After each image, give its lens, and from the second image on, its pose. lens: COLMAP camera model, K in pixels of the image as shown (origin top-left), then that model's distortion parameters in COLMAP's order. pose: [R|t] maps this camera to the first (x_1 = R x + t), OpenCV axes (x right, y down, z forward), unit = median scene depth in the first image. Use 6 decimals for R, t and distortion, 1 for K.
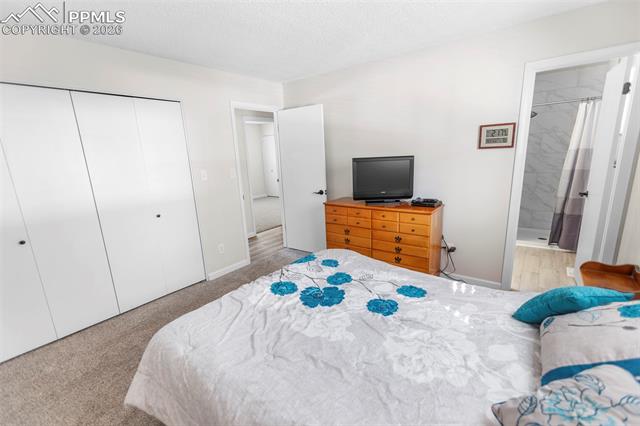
lens RADIAL K [[283.7, 0, 318.7], [0, 283.7, 214.8], [0, 0, 1]] dist [-0.001428, 0.000467]
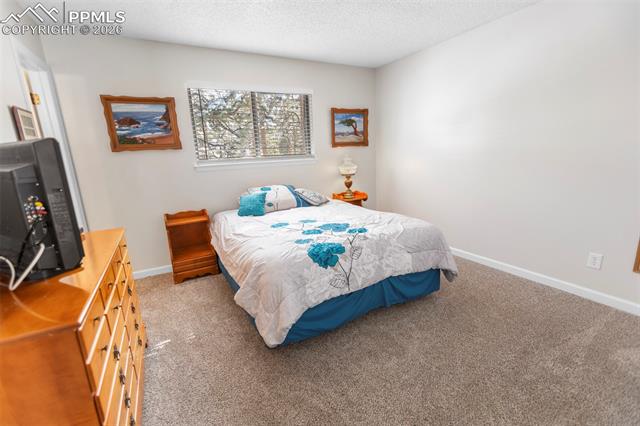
lens RADIAL K [[283.7, 0, 318.8], [0, 283.7, 210.8], [0, 0, 1]] dist [-0.001428, 0.000467]
pose [[-0.912237, 0.009283, 0.409558, -0.490632], [0.186358, 0.899715, 0.394695, -0.373721], [-0.364822, 0.436379, -0.822483, 2.008581]]
